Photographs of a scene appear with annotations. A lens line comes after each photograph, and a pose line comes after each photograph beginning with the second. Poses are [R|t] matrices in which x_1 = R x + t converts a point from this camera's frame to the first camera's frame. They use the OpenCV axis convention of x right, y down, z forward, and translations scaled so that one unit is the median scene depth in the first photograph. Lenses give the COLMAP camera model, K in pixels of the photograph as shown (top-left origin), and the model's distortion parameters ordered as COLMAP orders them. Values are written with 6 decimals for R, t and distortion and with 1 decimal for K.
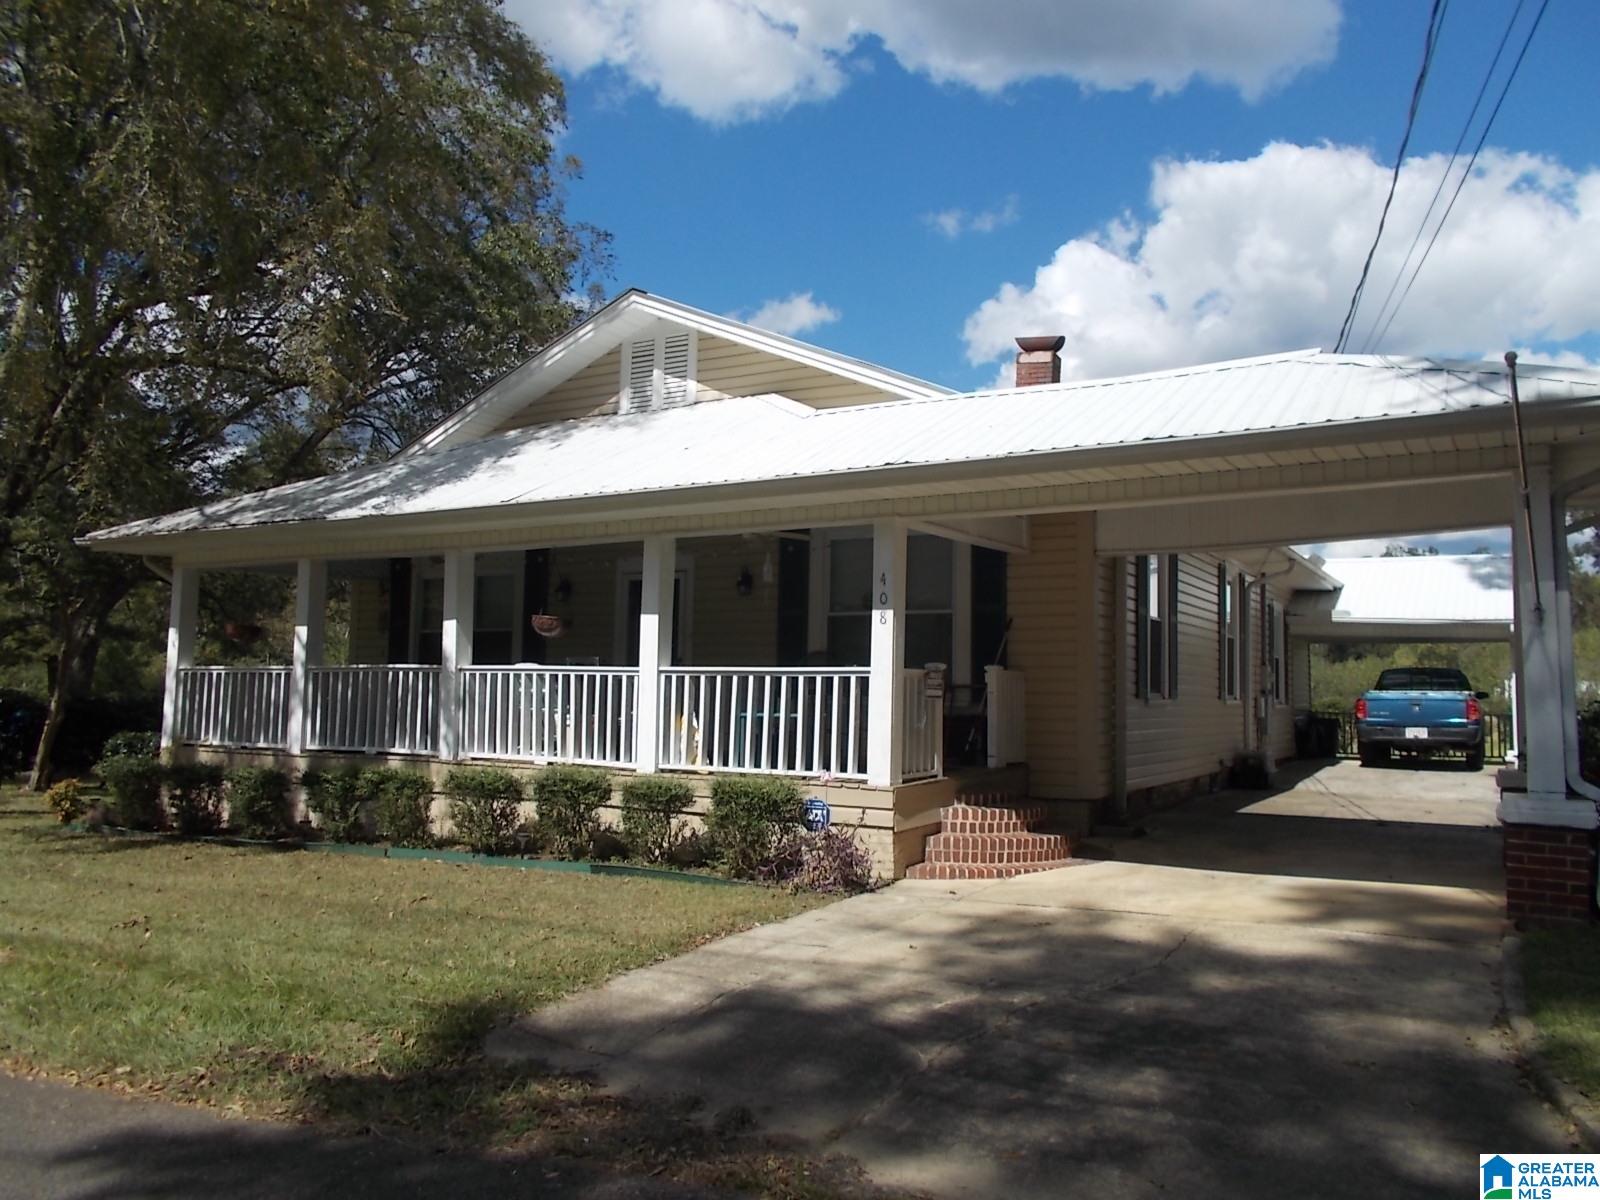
lens RADIAL K [[1208.1, 0, 800.0], [0, 1208.1, 600.0], [0, 0, 1]] dist [-0.011386, -0.000906]
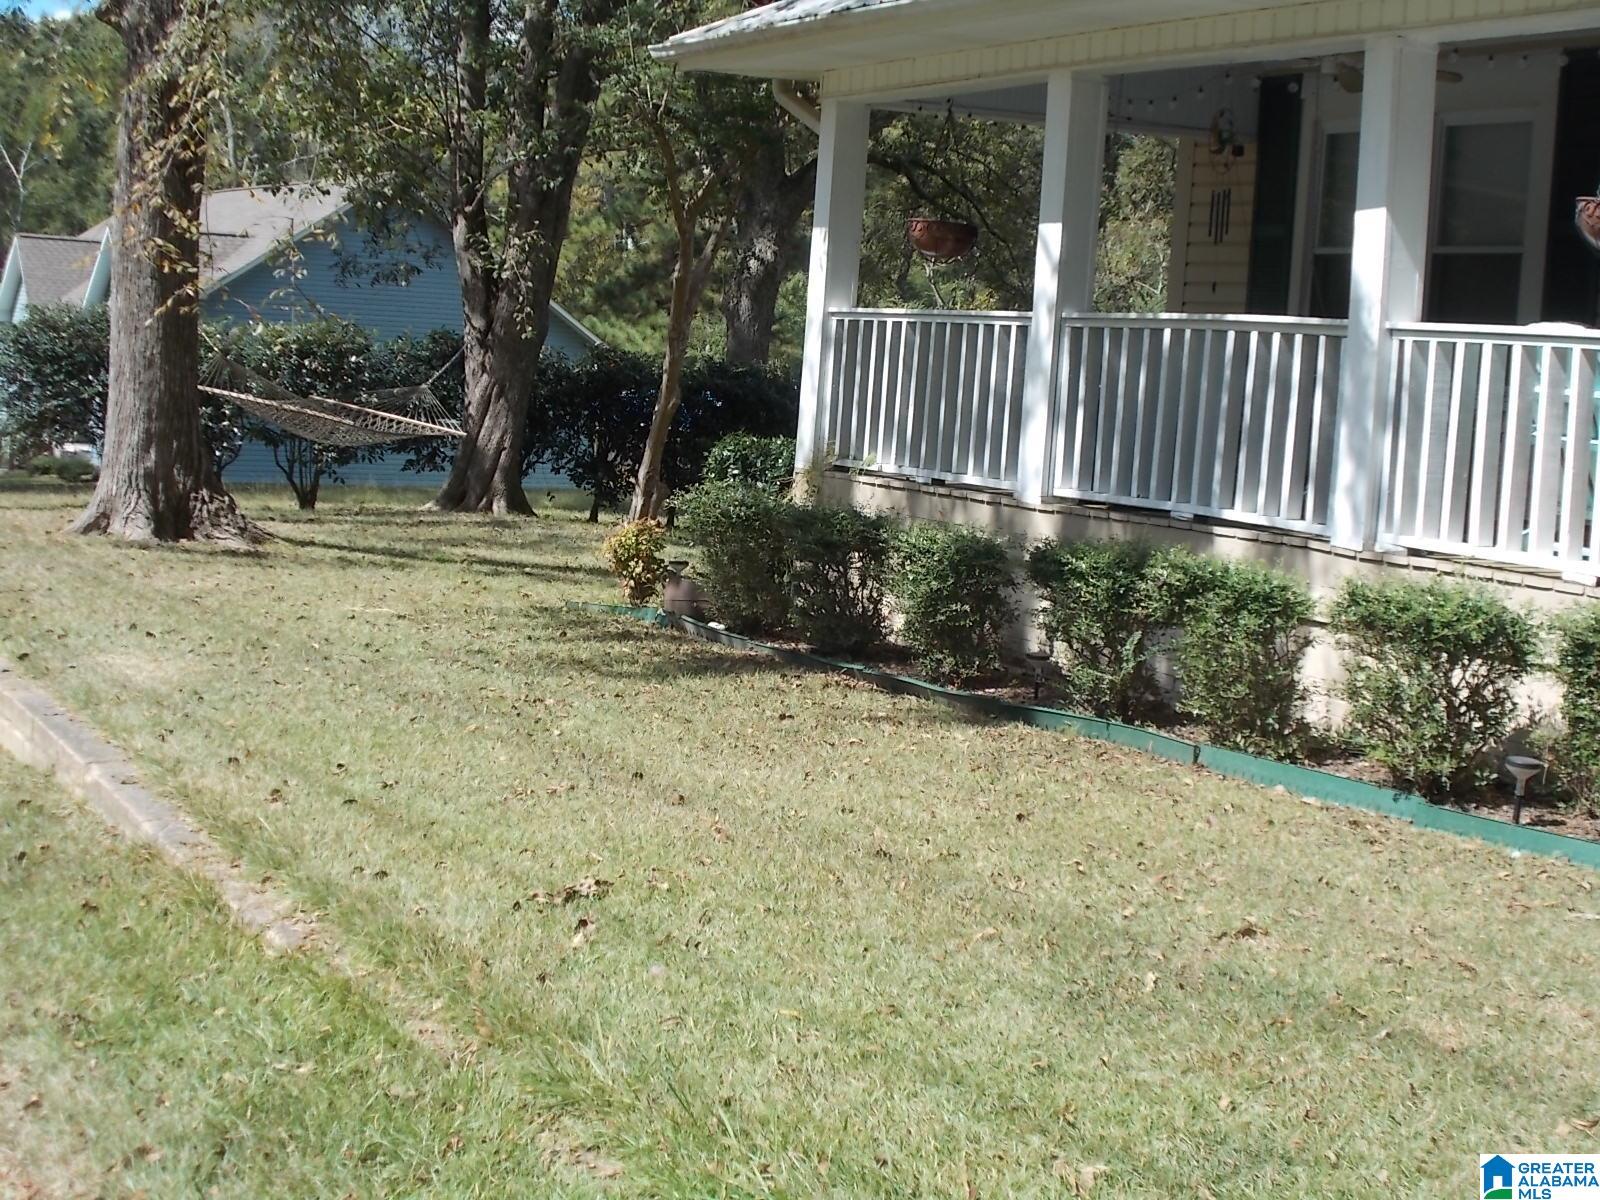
lens RADIAL K [[2303.5, 0, 800.0], [0, 2303.5, 600.0], [0, 0, 1]] dist [-0.110443, -0.049436]
pose [[0.859215, 0.093829, -0.502937, -0.055573], [-0.009494, 0.985794, 0.167691, 0.019331], [0.511527, -0.139308, 0.847900, 0.225151]]
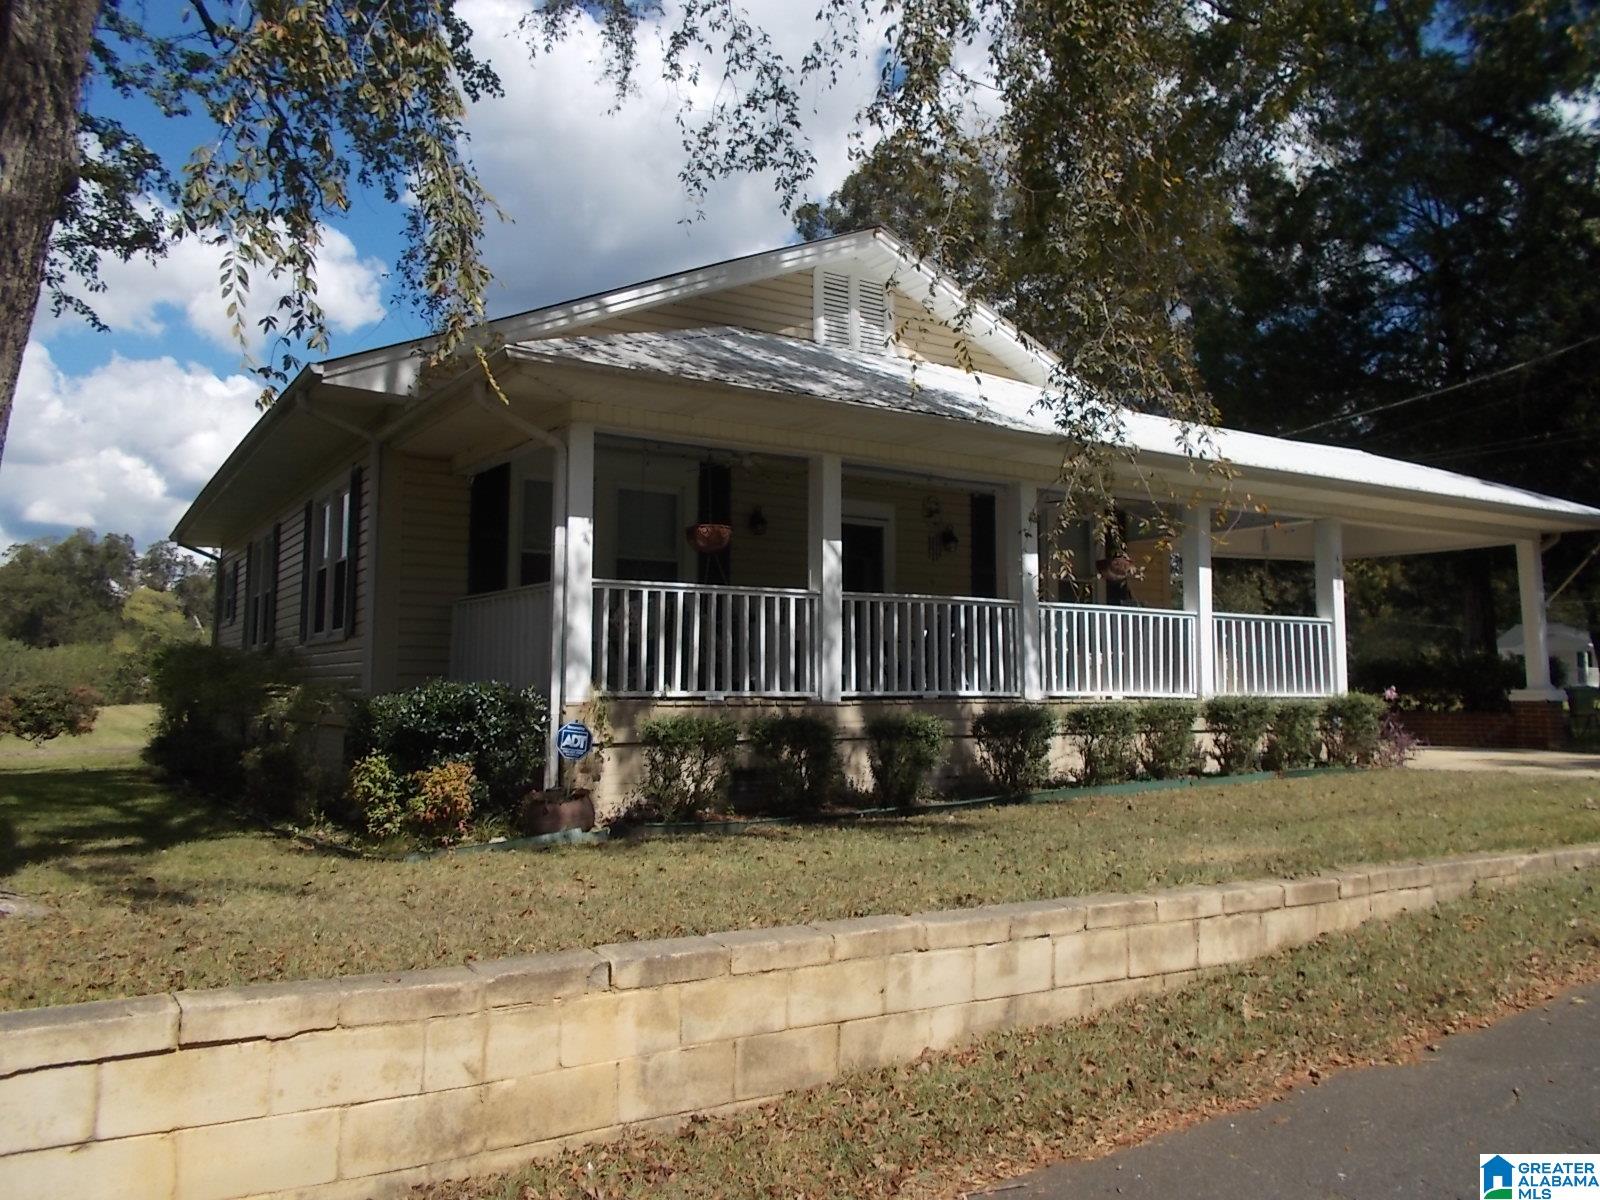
lens RADIAL K [[1208.1, 0, 800.0], [0, 1208.1, 600.0], [0, 0, 1]] dist [-0.011386, -0.000906]
pose [[0.479936, 0.018081, 0.877117, -1.208949], [-0.102493, 0.994097, 0.035589, 0.037345], [-0.871296, -0.106979, 0.478956, 0.695492]]
